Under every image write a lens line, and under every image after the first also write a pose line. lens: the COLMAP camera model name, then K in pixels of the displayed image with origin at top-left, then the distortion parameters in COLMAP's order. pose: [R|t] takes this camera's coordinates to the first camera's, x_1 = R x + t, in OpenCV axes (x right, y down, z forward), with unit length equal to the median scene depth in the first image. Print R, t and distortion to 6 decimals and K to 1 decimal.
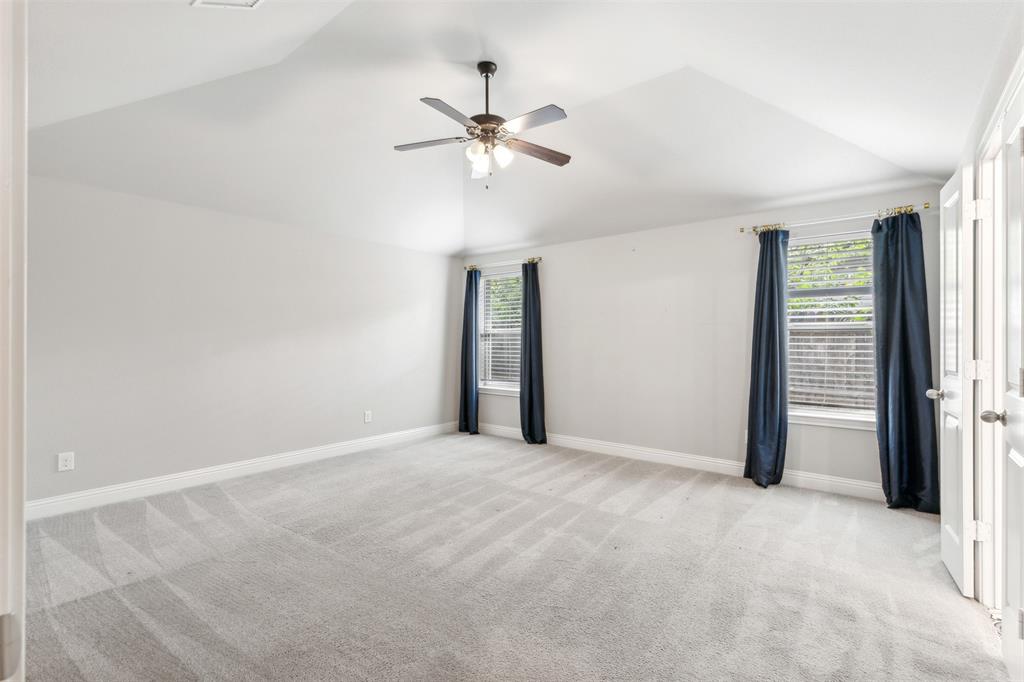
lens RADIAL K [[474.3, 0, 512.9], [0, 474.3, 340.0], [0, 0, 1]] dist [0.004208, 0.000030]
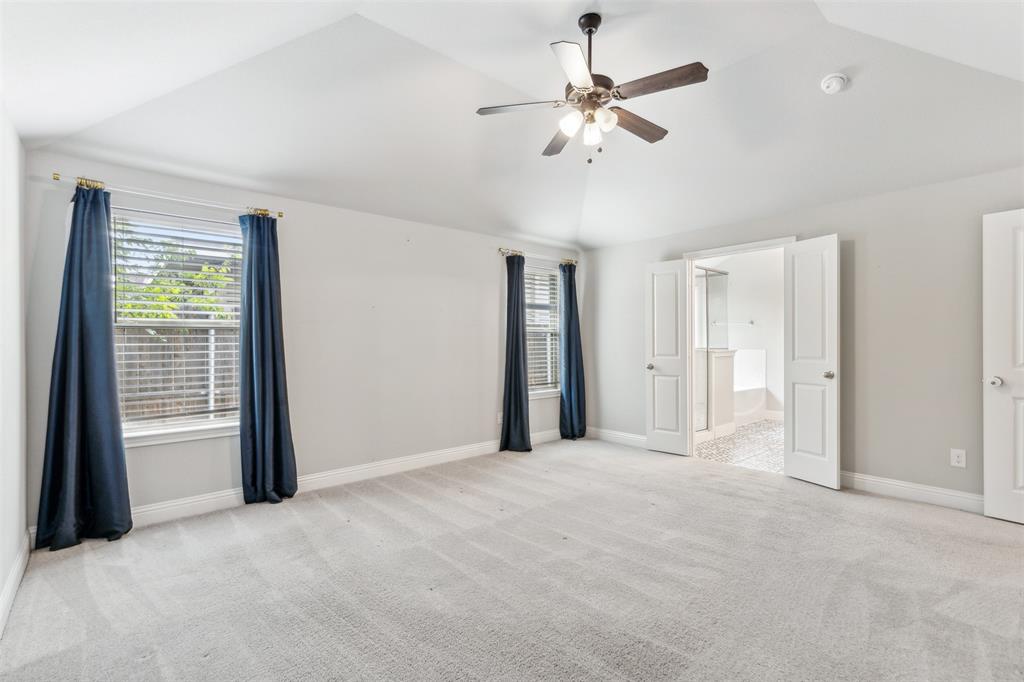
lens RADIAL K [[474.3, 0, 512.2], [0, 474.3, 341.2], [0, 0, 1]] dist [0.004208, 0.000030]
pose [[0.165920, -0.000802, 0.986139, -0.717597], [0.004416, 0.999990, 0.000071, 0.004410], [-0.986129, 0.004343, 0.165922, 0.769316]]
